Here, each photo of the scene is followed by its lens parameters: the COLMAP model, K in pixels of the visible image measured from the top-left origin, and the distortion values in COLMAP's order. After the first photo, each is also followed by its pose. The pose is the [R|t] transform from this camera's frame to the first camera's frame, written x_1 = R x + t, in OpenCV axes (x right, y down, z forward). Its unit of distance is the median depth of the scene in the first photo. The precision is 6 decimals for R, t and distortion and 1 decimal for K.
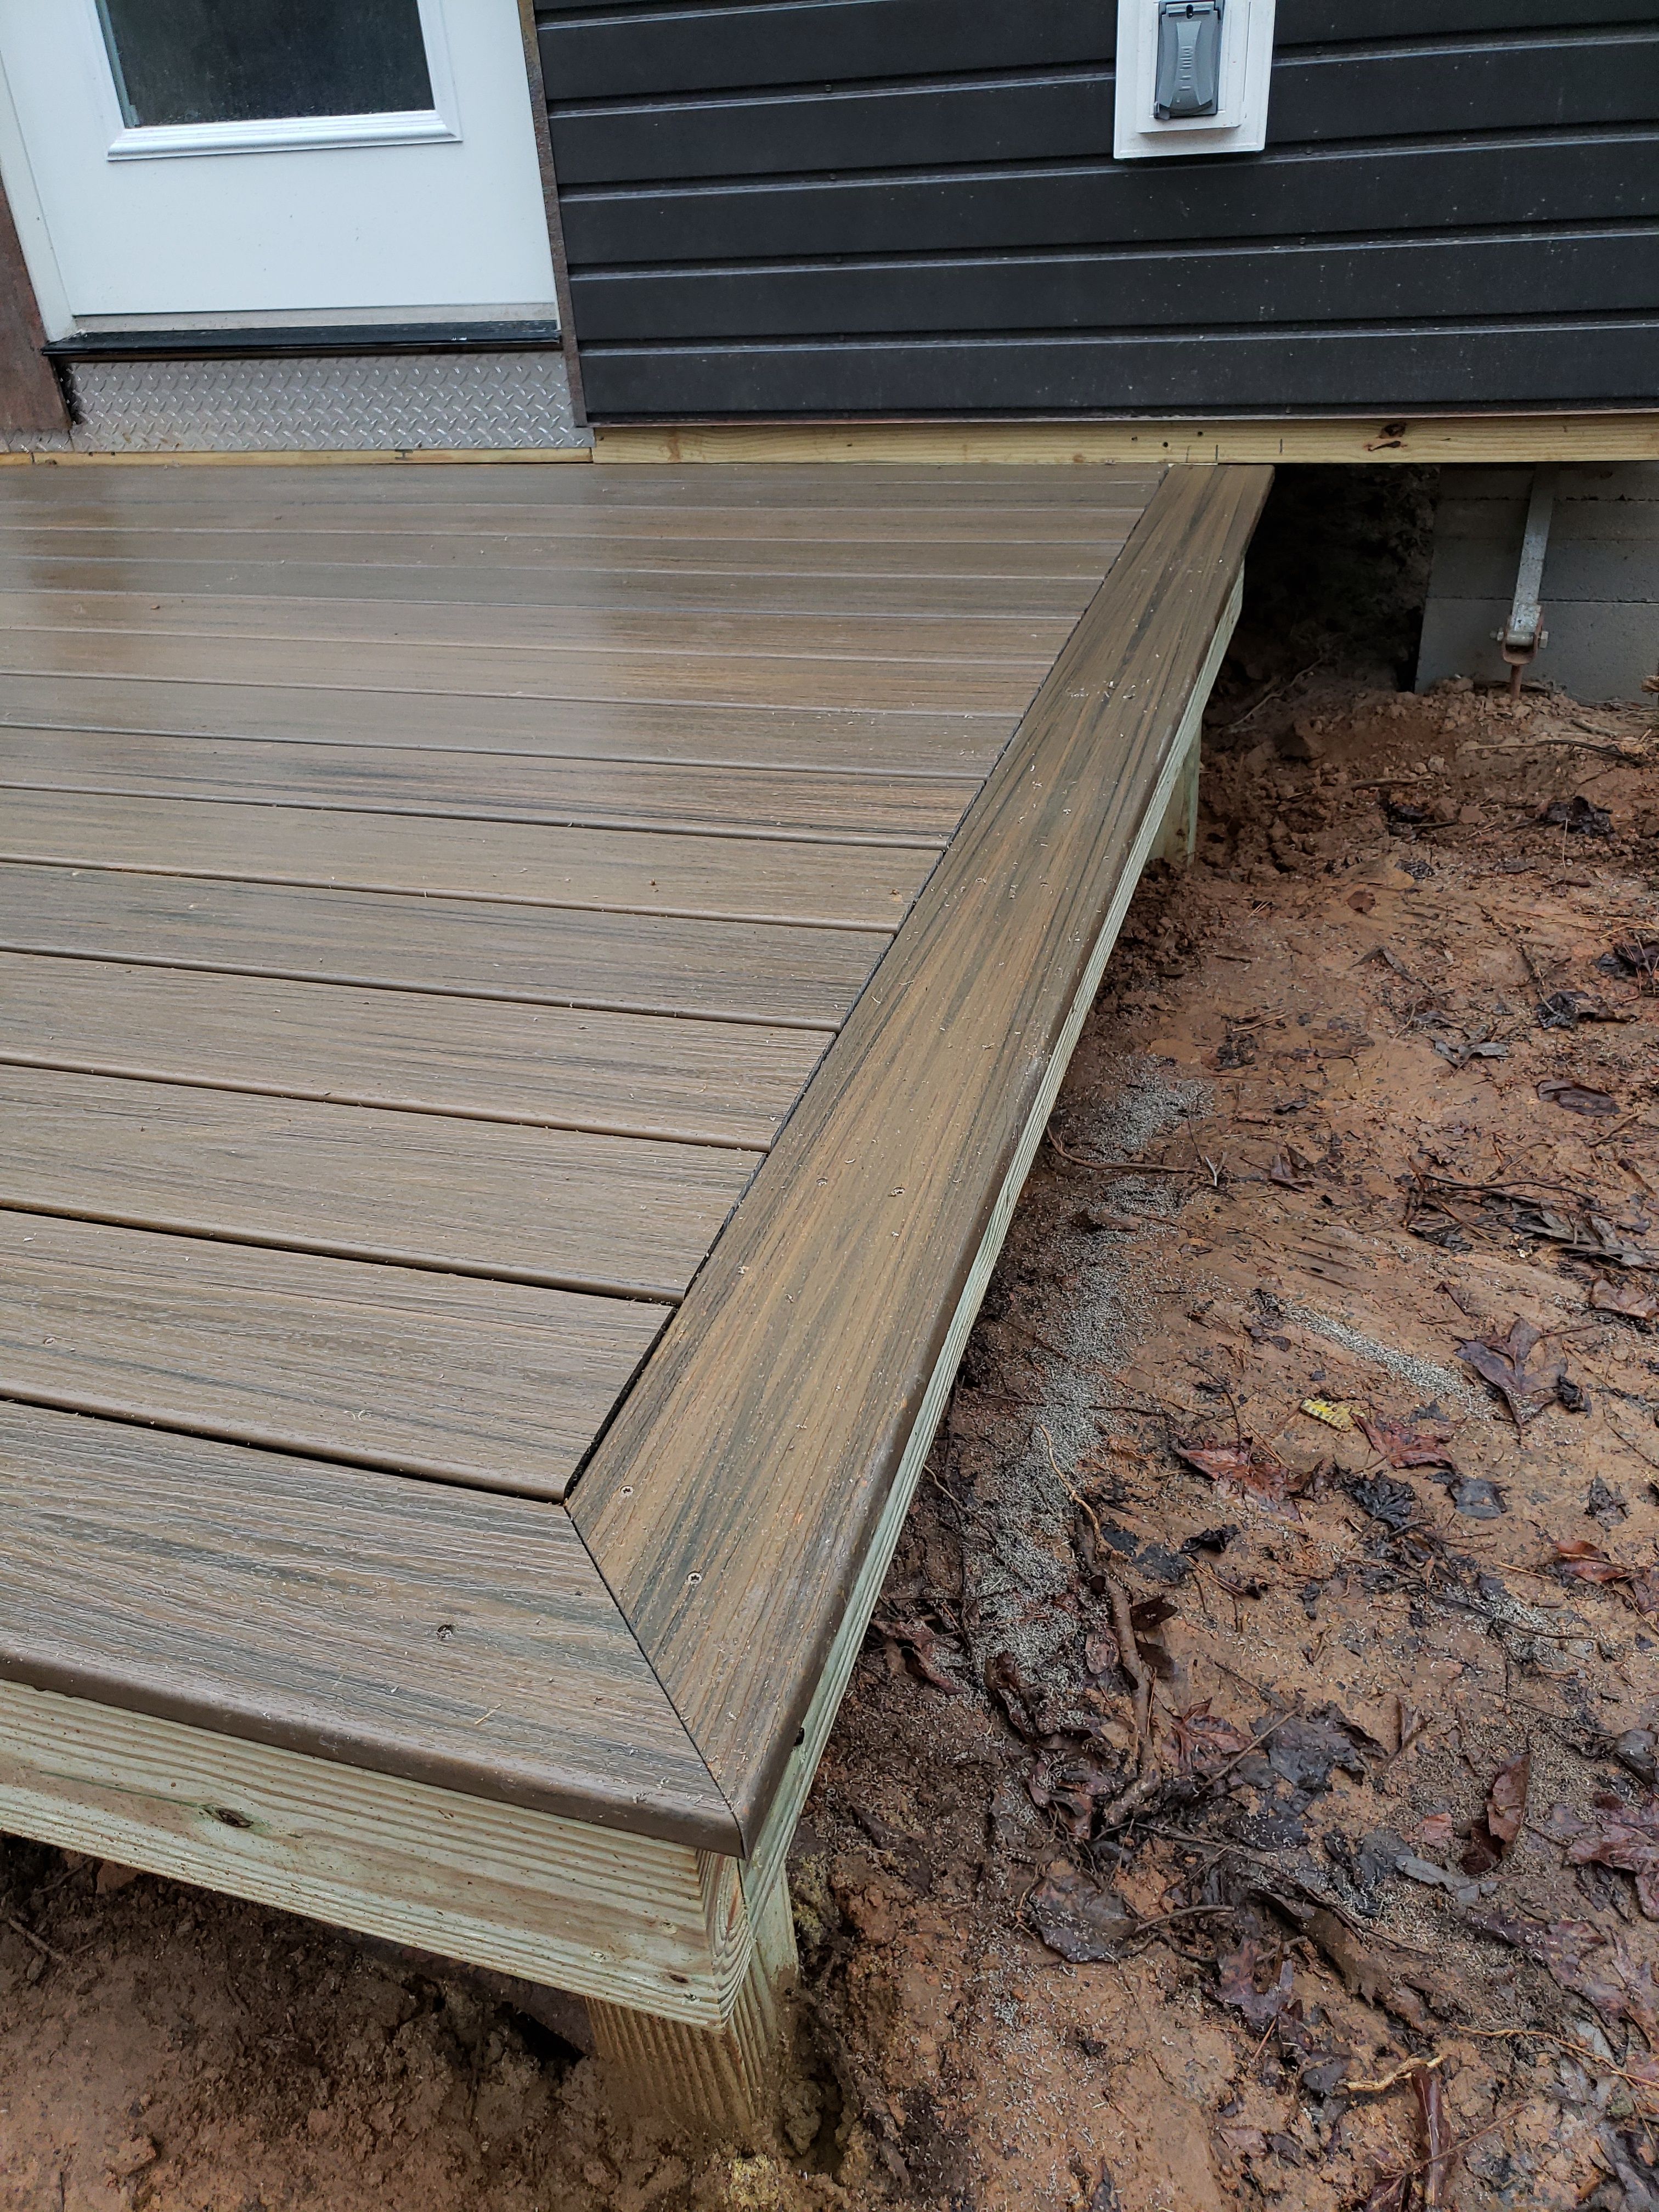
lens RADIAL K [[1708.3, 0, 833.6], [0, 1708.3, 1120.0], [0, 0, 1]] dist [0.018299, -0.011297]
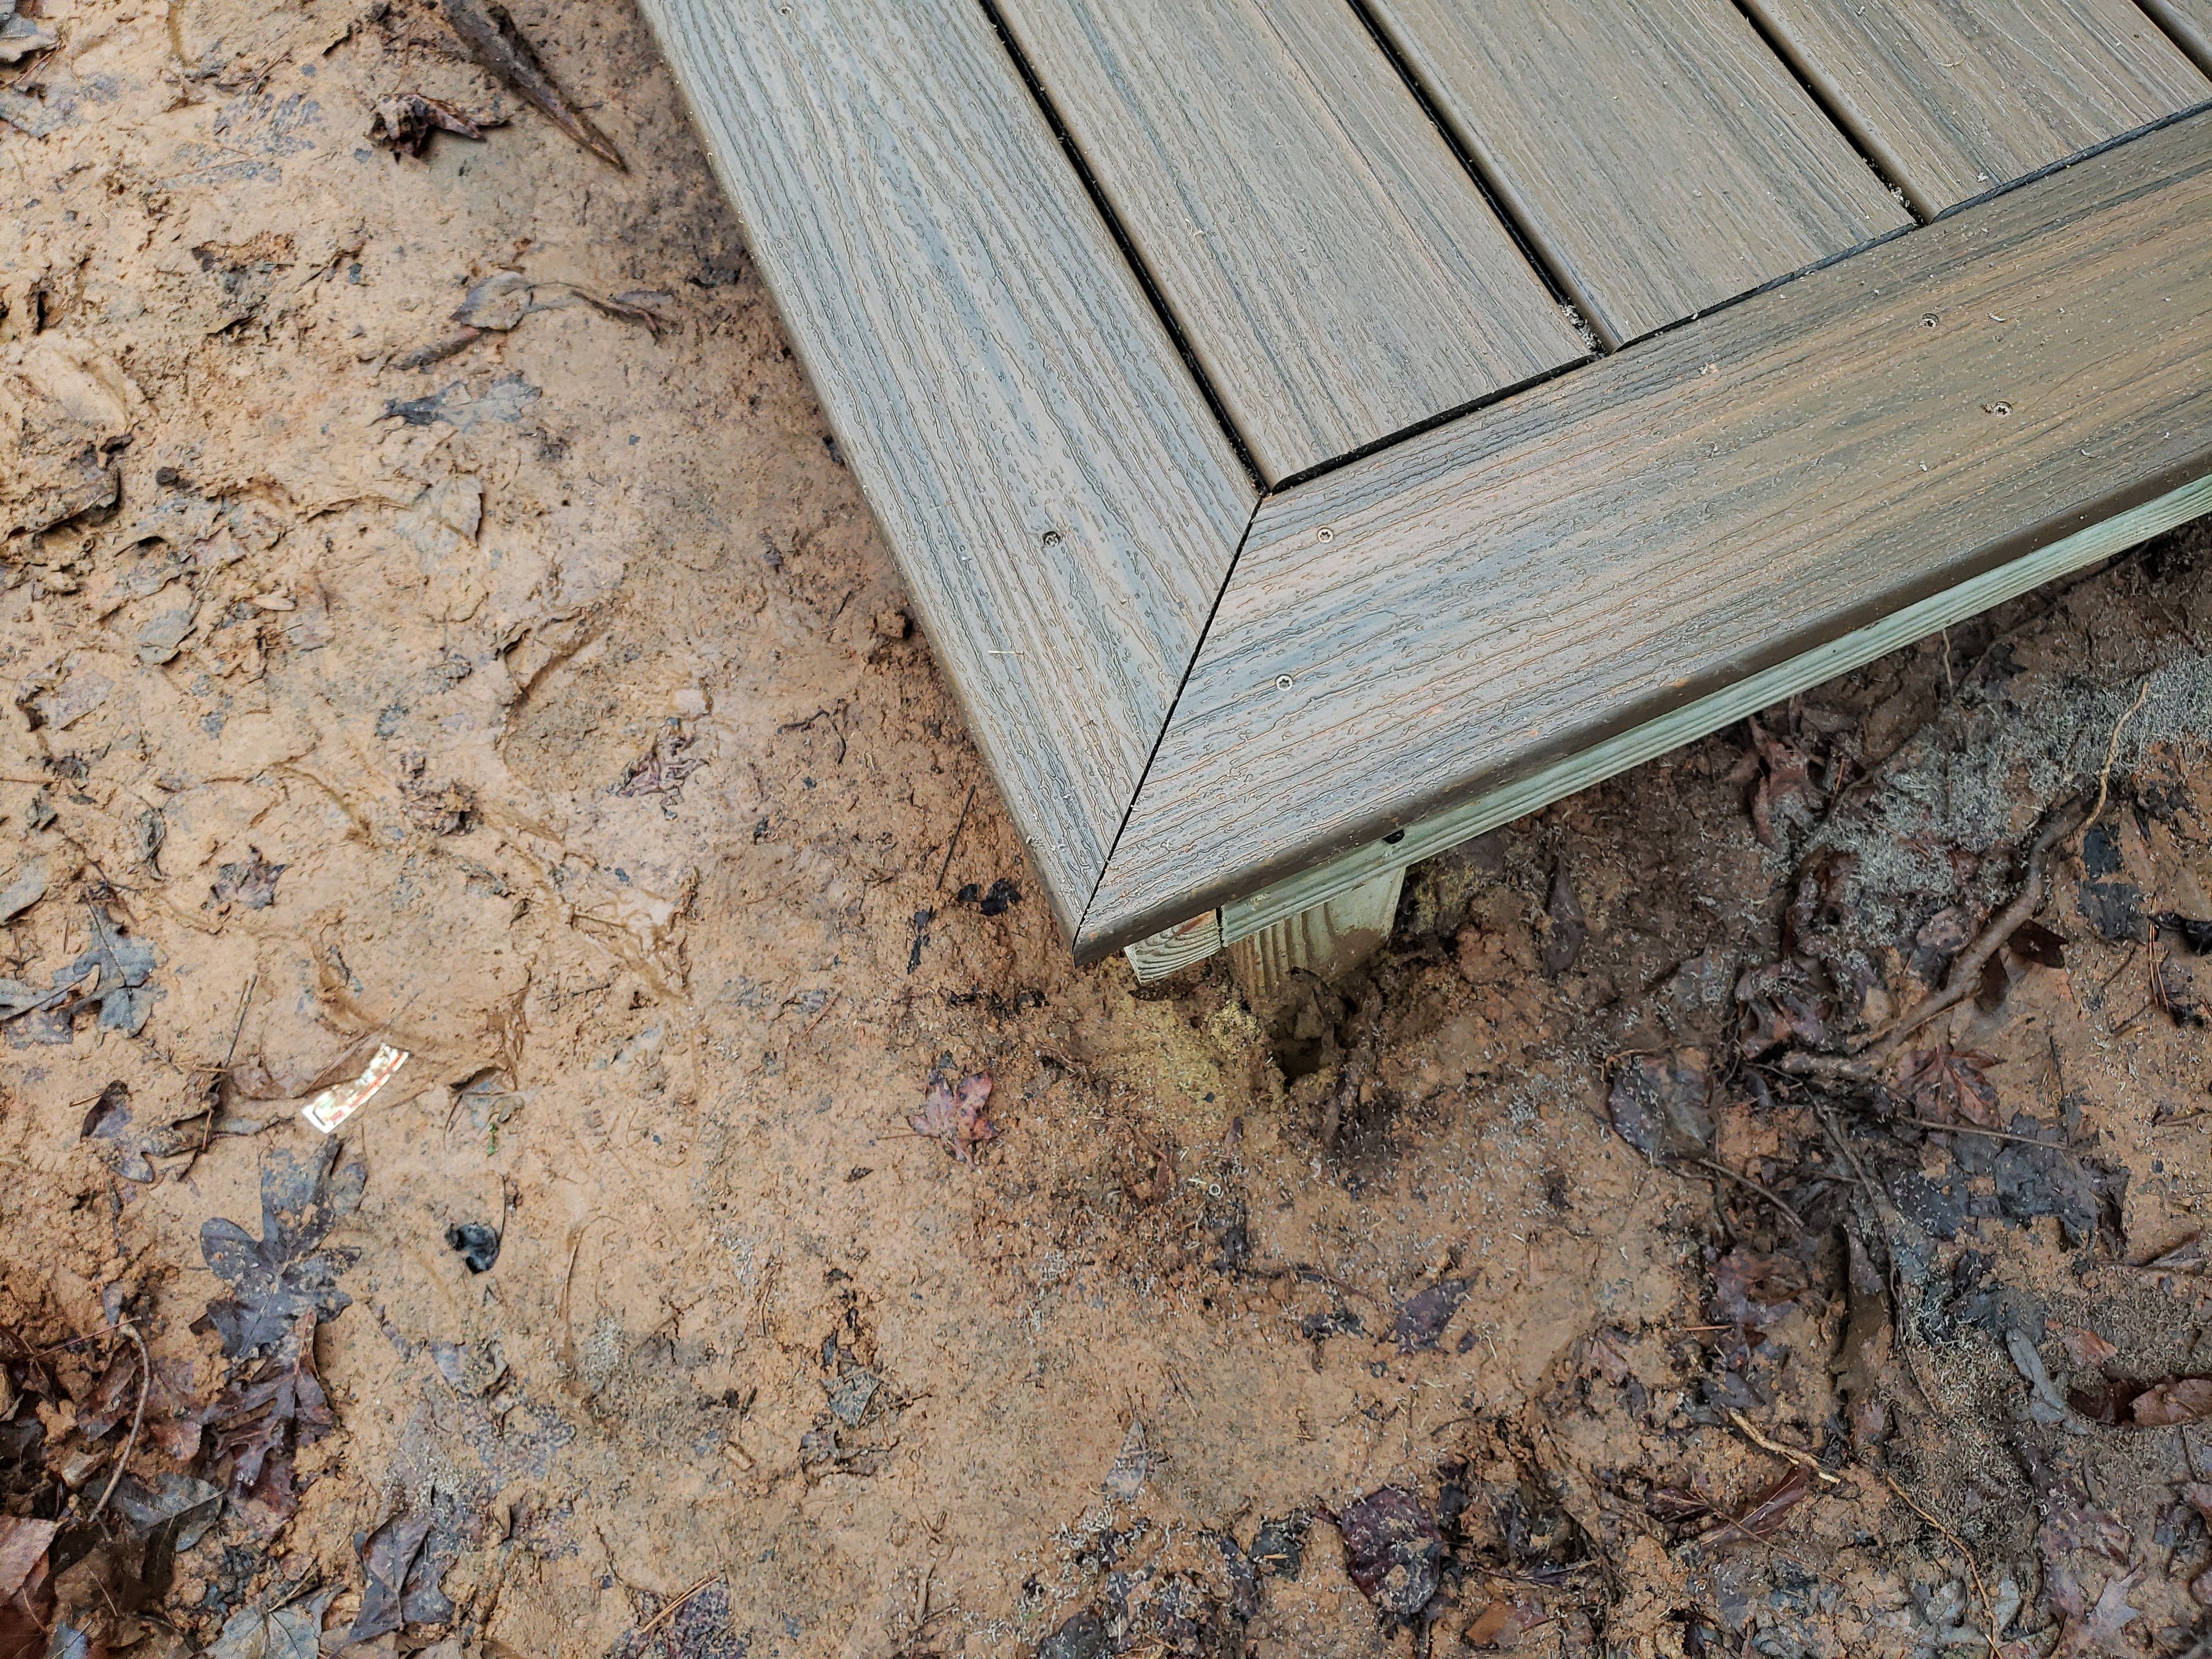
lens RADIAL K [[1708.3, 0, 1108.7], [0, 1708.3, 825.0], [0, 0, 1]] dist [0.018299, -0.011297]
pose [[0.660208, 0.705874, -0.256645, 0.071361], [-0.410552, 0.625291, 0.663670, -0.117994], [0.628945, -0.332794, 0.702620, 0.194277]]
